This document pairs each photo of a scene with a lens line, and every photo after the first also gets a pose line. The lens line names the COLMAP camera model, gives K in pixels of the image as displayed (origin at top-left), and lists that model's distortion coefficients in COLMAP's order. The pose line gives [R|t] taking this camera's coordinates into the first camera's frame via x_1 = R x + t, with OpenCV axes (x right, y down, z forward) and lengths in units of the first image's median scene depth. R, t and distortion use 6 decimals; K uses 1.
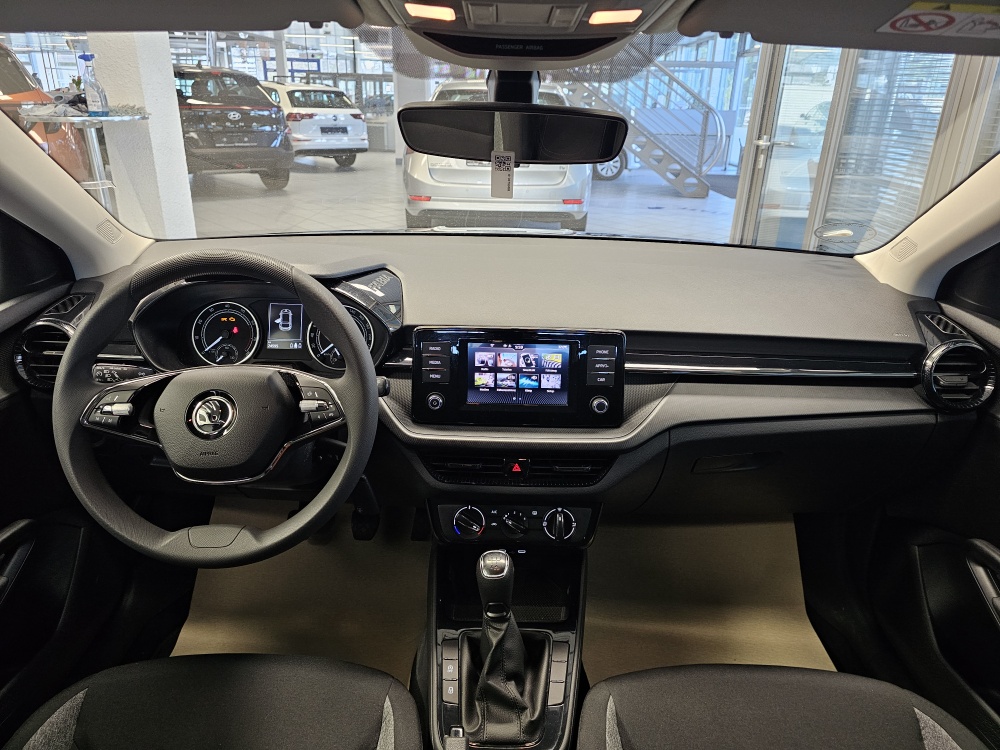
lens RADIAL K [[662.7, 0, 496.1], [0, 662.7, 368.0], [0, 0, 1]] dist [0.055315, -0.043371]
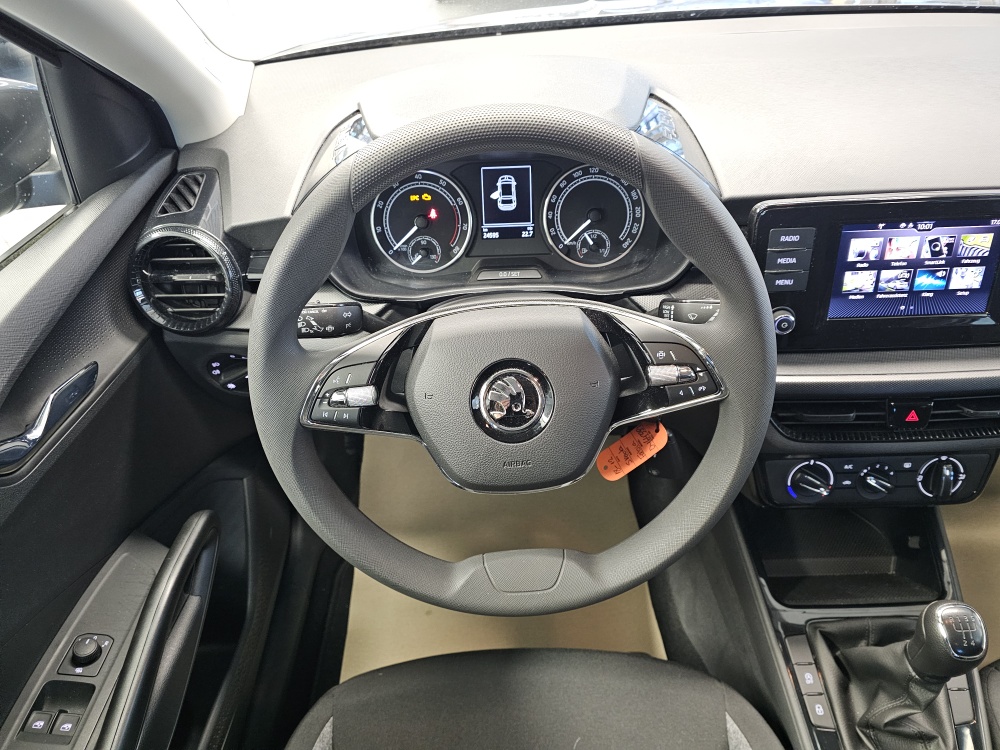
lens RADIAL K [[671.7, 0, 512.7], [0, 671.7, 372.6], [0, 0, 1]] dist [0.058296, -0.048952]
pose [[0.998299, -0.053815, -0.022433, -0.338379], [0.058073, 0.952017, 0.300485, -0.114224], [0.005186, -0.301276, 0.953523, 0.352171]]
